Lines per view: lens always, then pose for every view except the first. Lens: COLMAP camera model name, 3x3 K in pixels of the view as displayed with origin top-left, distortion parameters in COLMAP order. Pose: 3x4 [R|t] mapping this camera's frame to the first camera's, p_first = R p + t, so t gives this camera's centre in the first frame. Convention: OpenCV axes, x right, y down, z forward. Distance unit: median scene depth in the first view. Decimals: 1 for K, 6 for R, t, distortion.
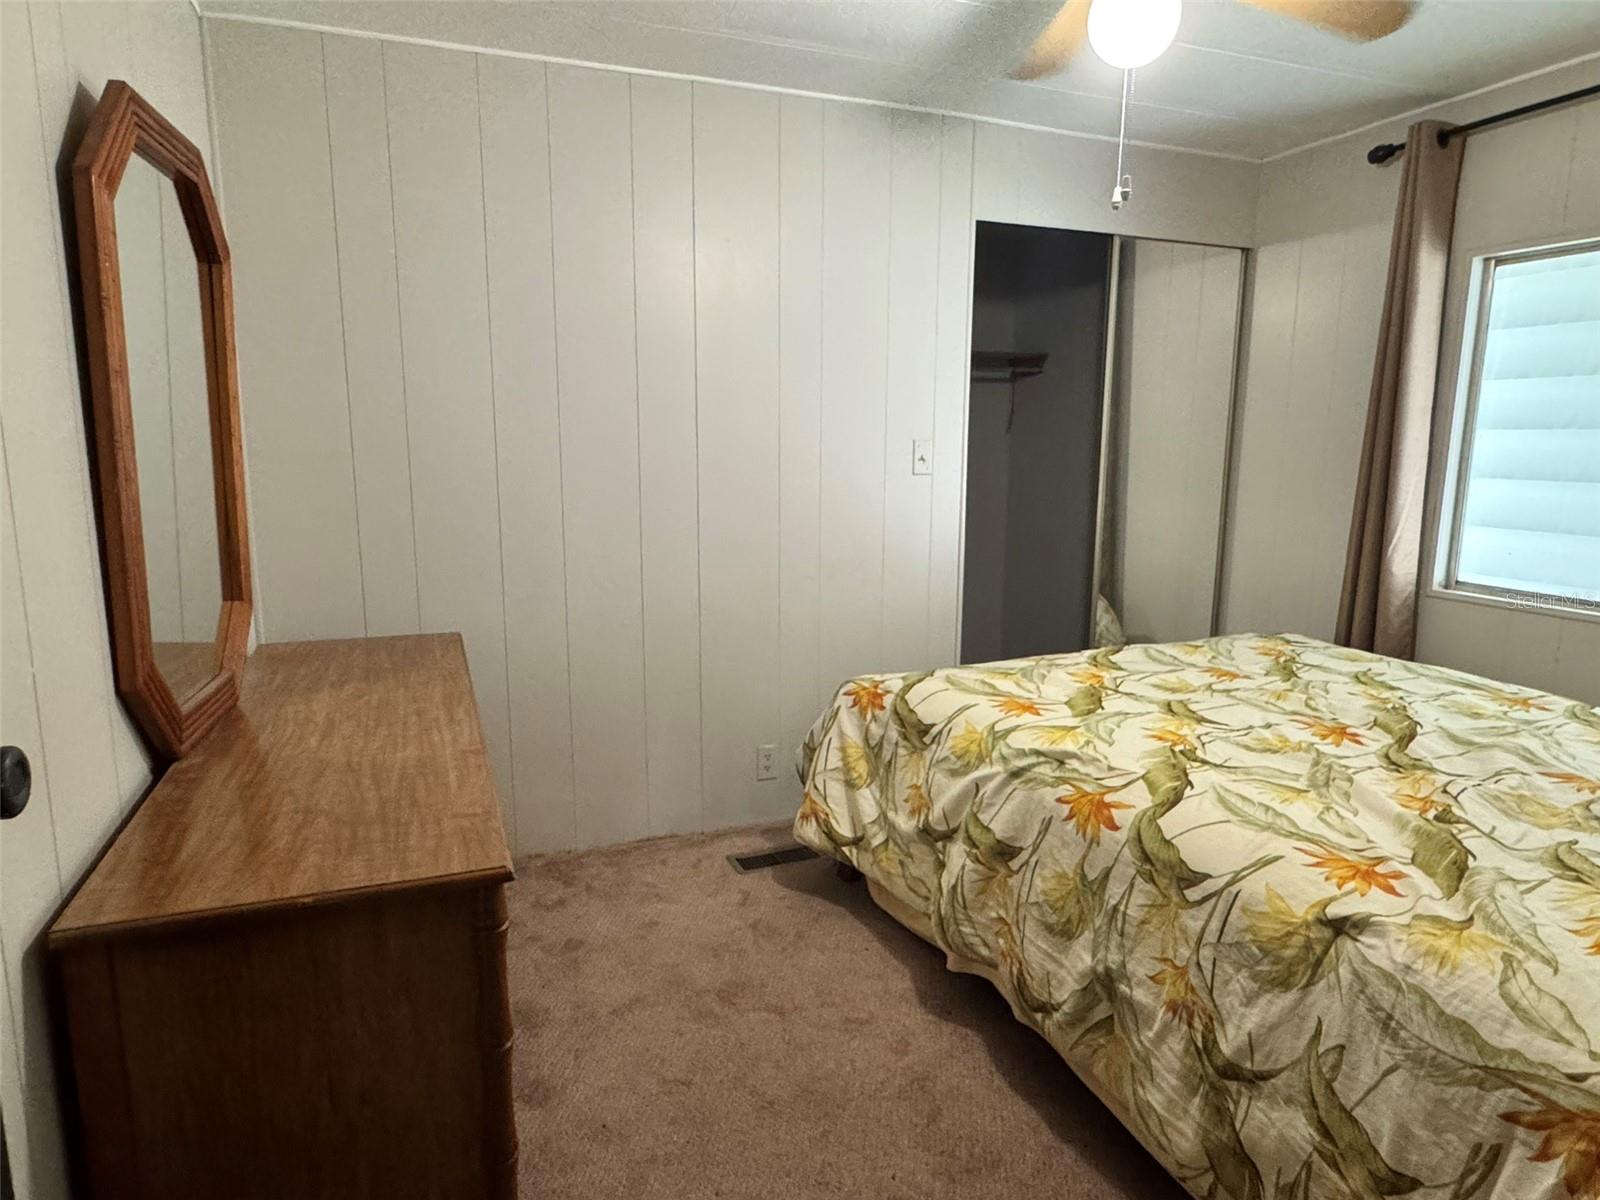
lens RADIAL K [[961.6, 0, 793.8], [0, 961.6, 602.1], [0, 0, 1]] dist [-0.002046, 0.001391]
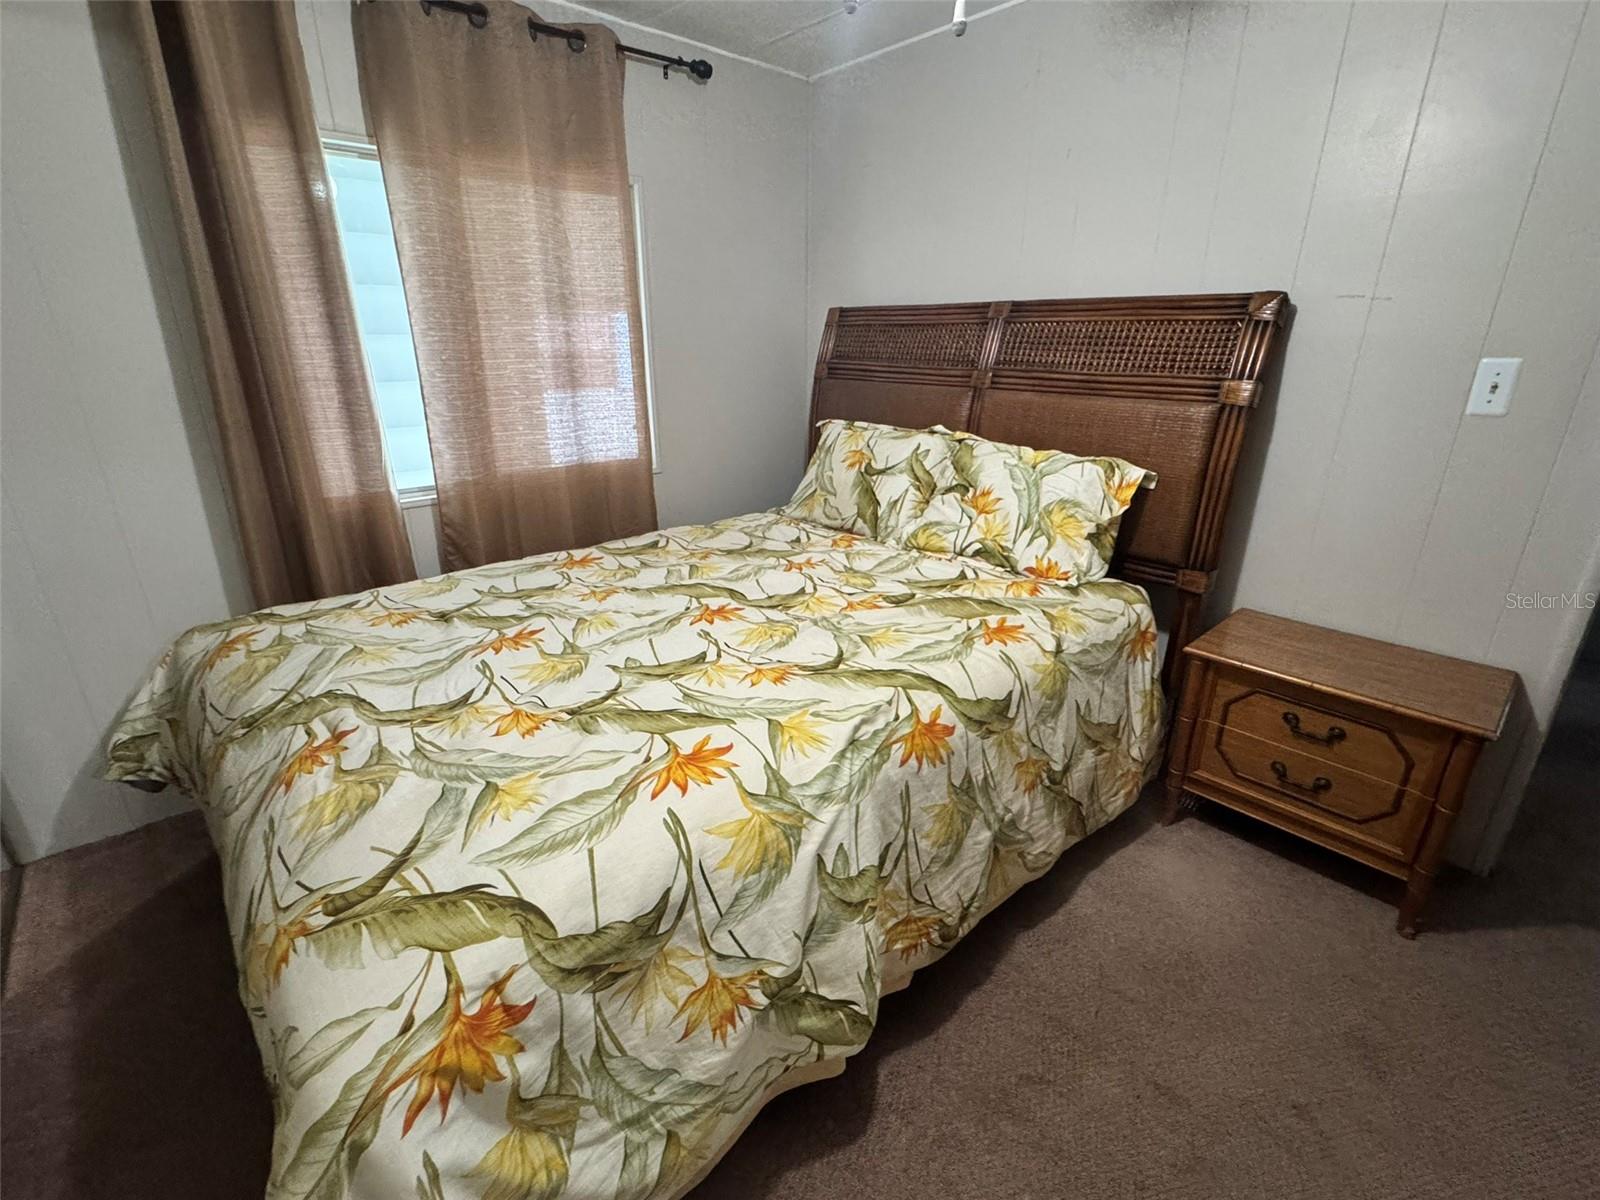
lens RADIAL K [[722.1, 0, 800.0], [0, 722.1, 600.0], [0, 0, 1]] dist [-0.000899, -0.000043]
pose [[-0.349522, -0.326766, 0.878099, -0.242667], [0.167642, 0.900275, 0.401747, -0.225808], [-0.921808, 0.287625, -0.259886, 1.215088]]
